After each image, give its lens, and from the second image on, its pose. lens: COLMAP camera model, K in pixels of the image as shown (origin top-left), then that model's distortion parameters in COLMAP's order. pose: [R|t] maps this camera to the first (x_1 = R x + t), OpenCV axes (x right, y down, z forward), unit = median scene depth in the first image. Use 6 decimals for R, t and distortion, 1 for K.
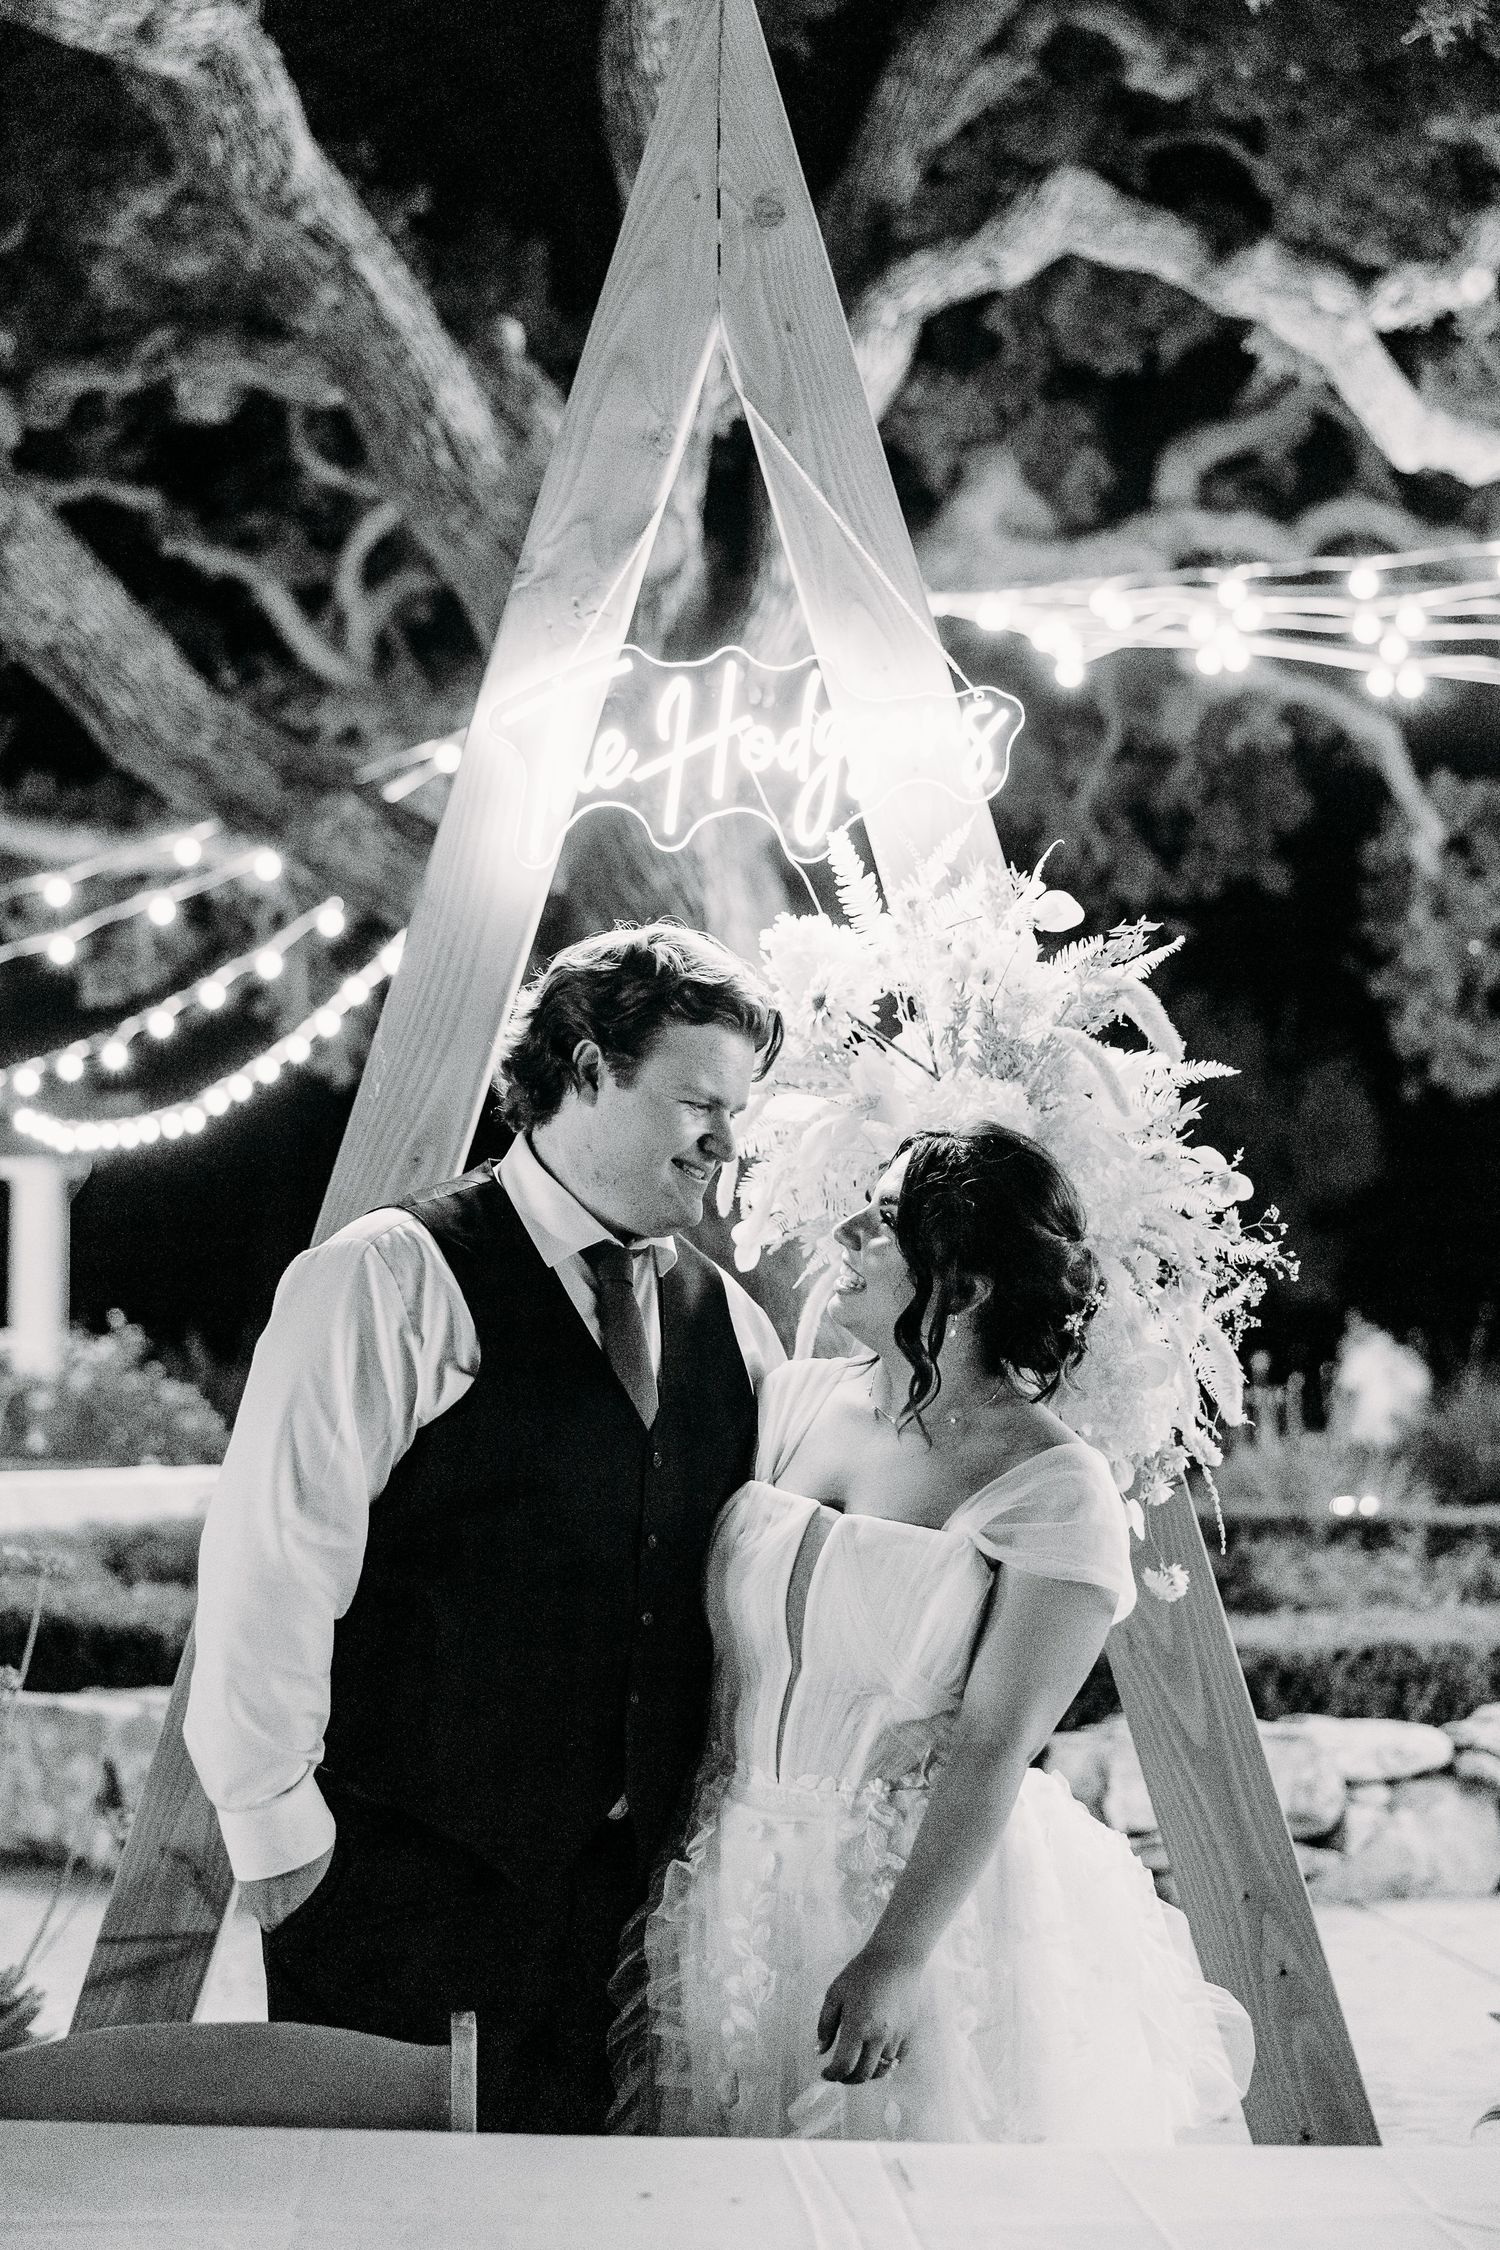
lens RADIAL K [[3111.8, 0, 741.2], [0, 3111.8, 1129.6], [0, 0, 1]] dist [0.075252, 0.000000]
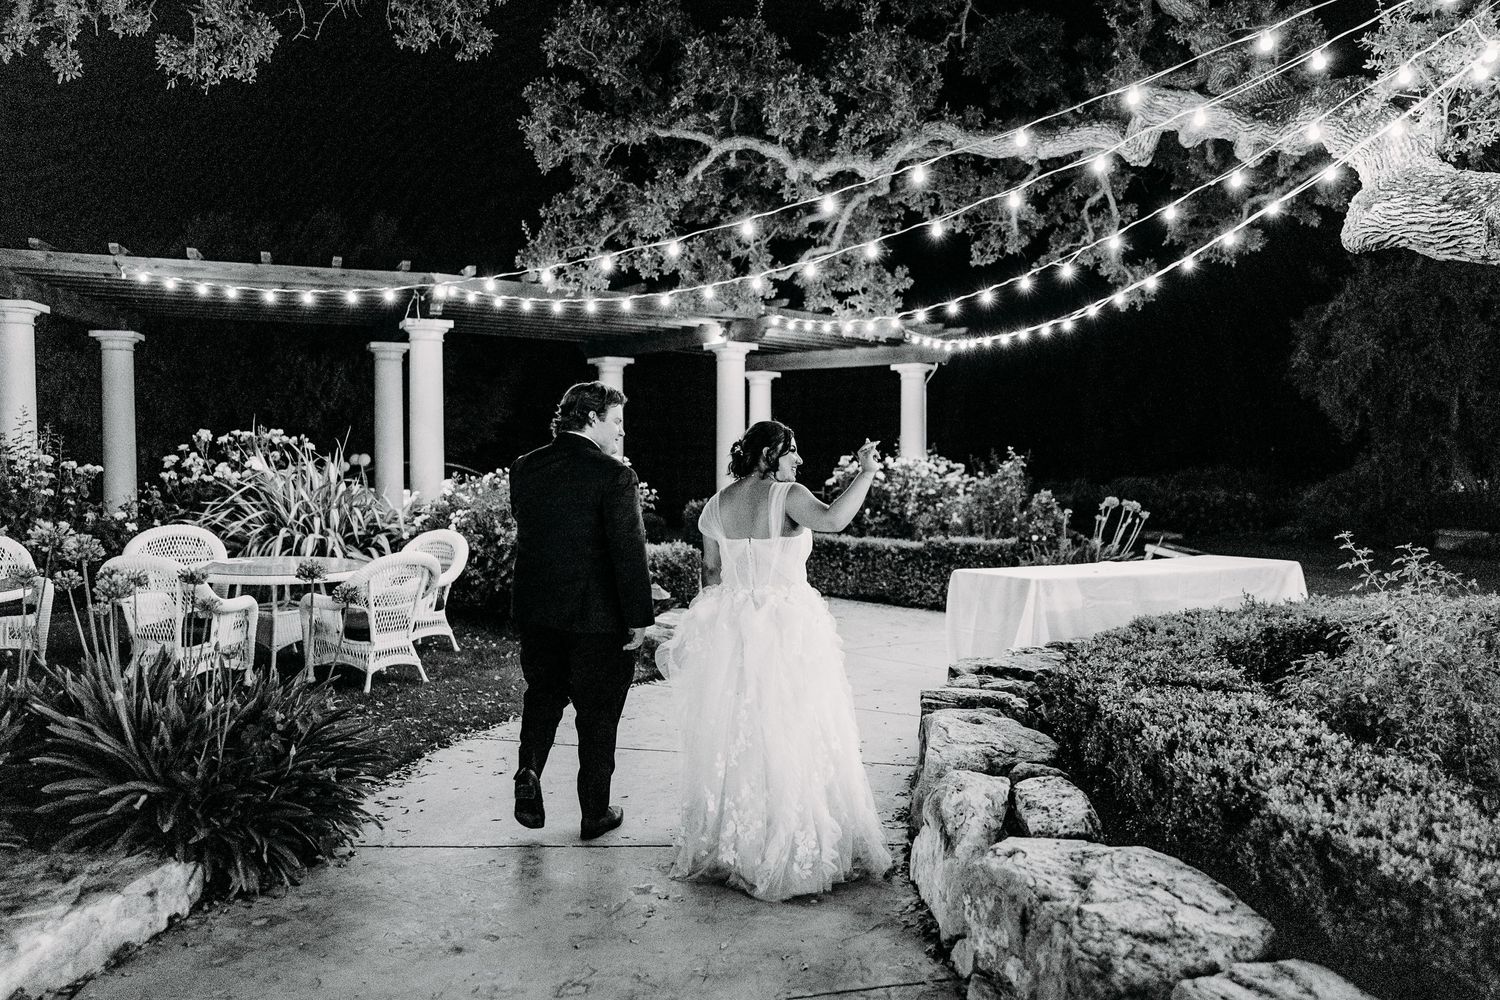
lens RADIAL K [[1215.6, 0, 751.6], [0, 1215.6, 504.8], [0, 0, 1]] dist [0.031288, -0.011508]
pose [[0.961689, 0.014705, -0.273749, -0.321080], [0.016739, 0.993547, 0.112177, 0.031274], [0.273632, -0.112462, 0.955237, 0.705570]]
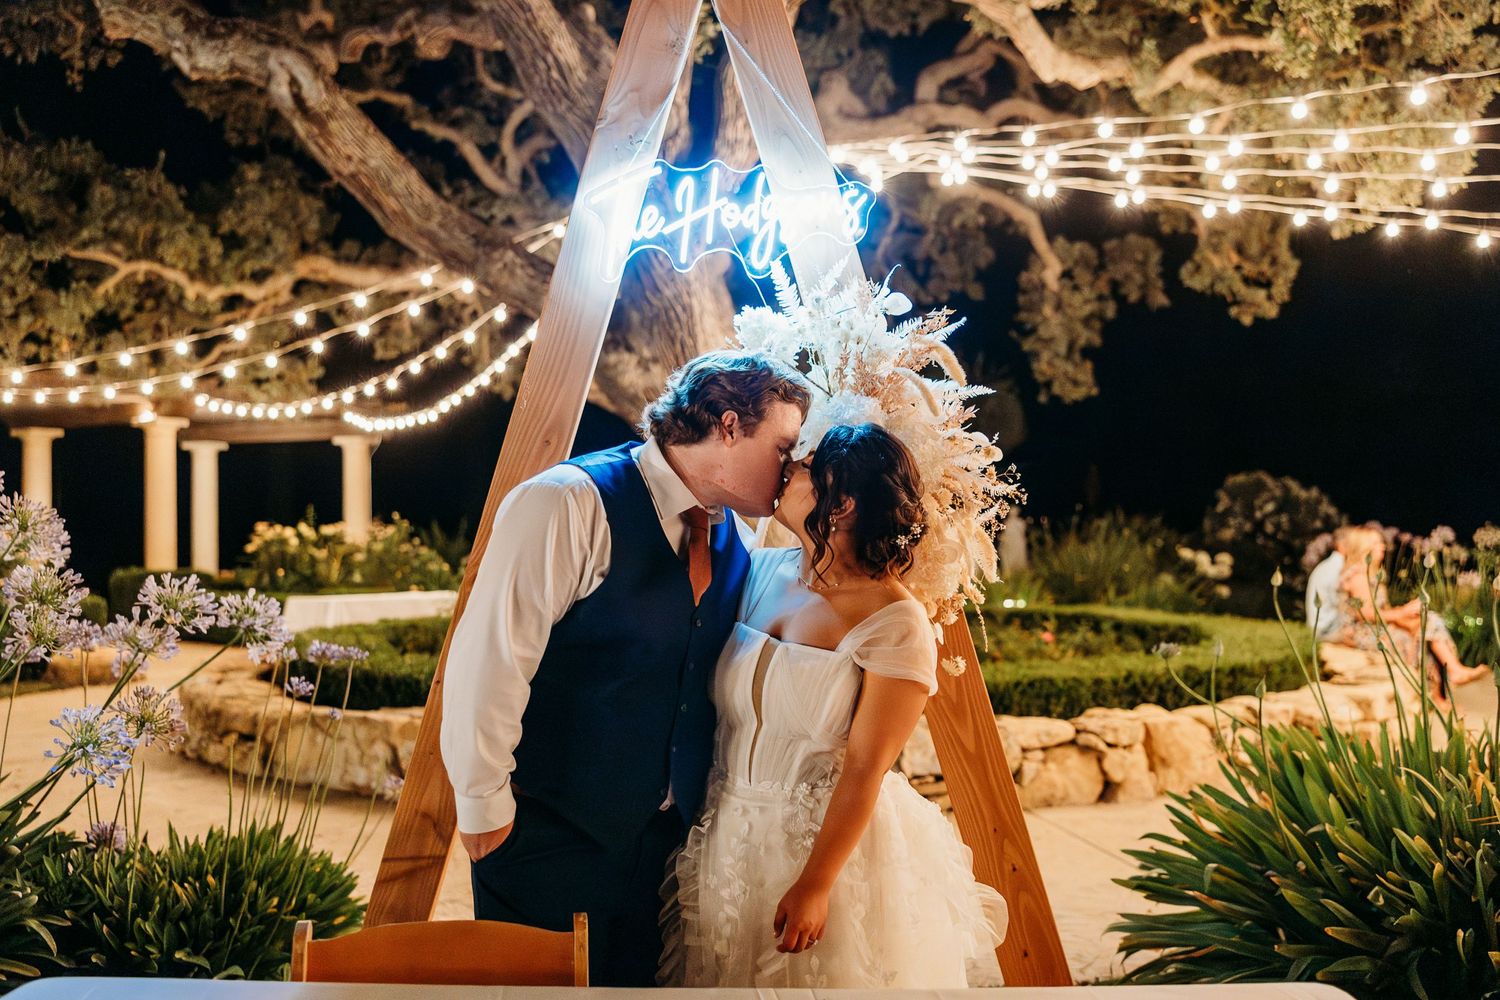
lens RADIAL K [[1529.6, 0, 748.6], [0, 1529.6, 496.4], [0, 0, 1]] dist [0.018339, 0.000000]
pose [[0.999578, -0.007872, 0.027946, -0.004171], [0.006435, 0.998671, 0.051144, -0.001396], [-0.028311, -0.050942, 0.998300, 0.036673]]
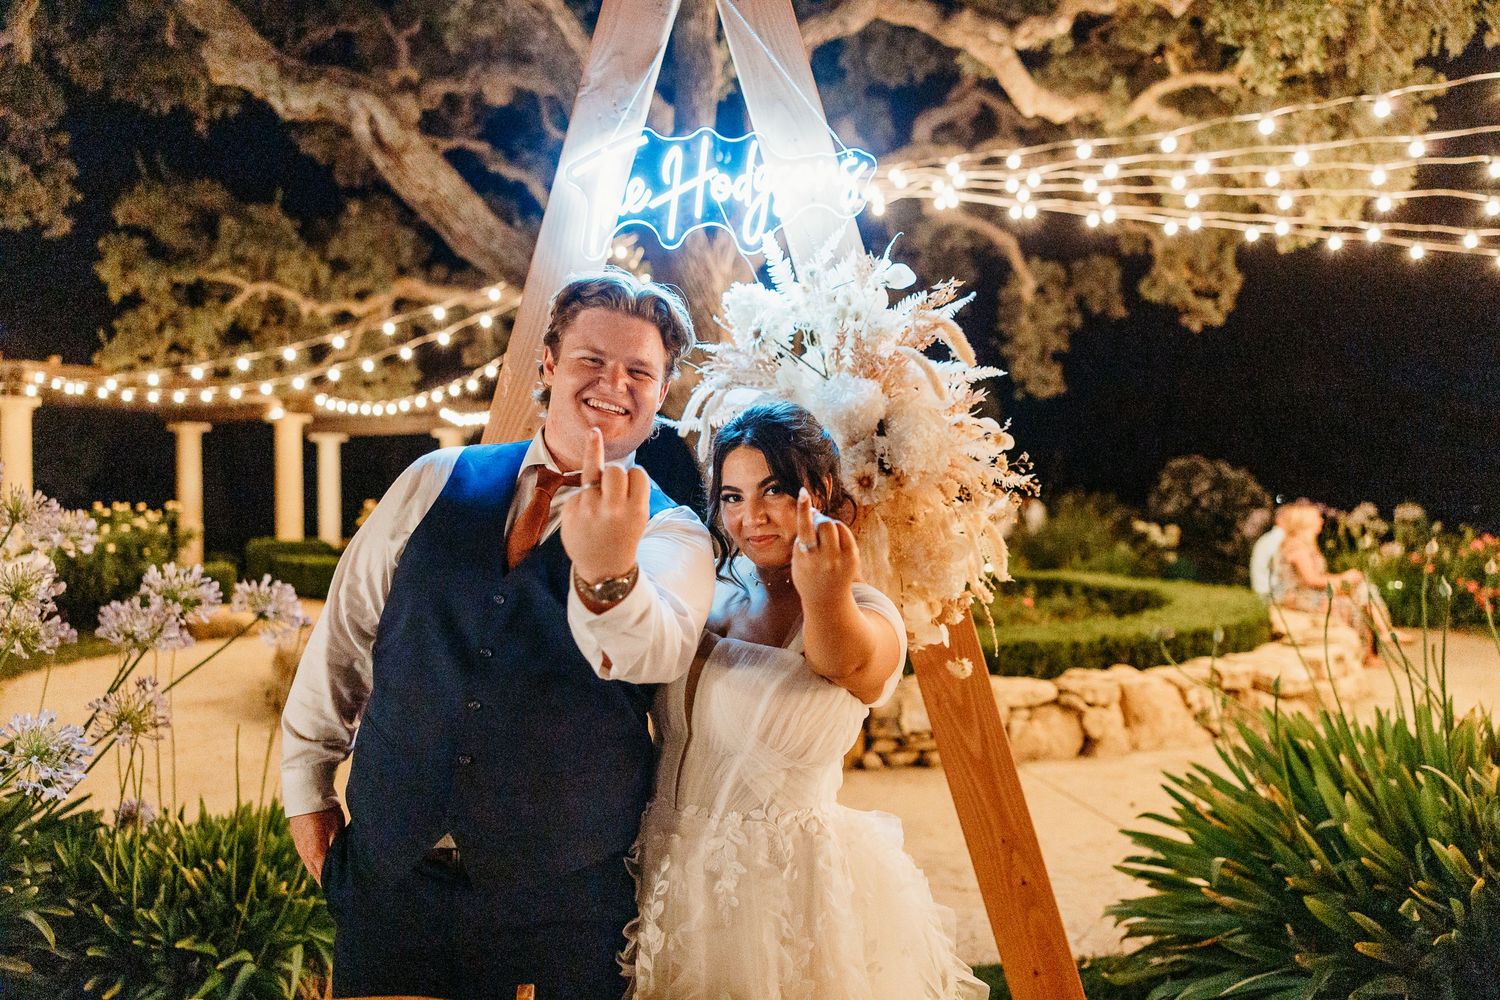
lens RADIAL K [[1215.6, 0, 762.0], [0, 1215.6, 504.3], [0, 0, 1]] dist [0.031288, -0.011508]
pose [[0.999833, -0.010584, 0.014907, 0.006239], [0.009461, 0.997254, 0.073456, 0.000925], [-0.015644, -0.073303, 0.997187, 0.125042]]
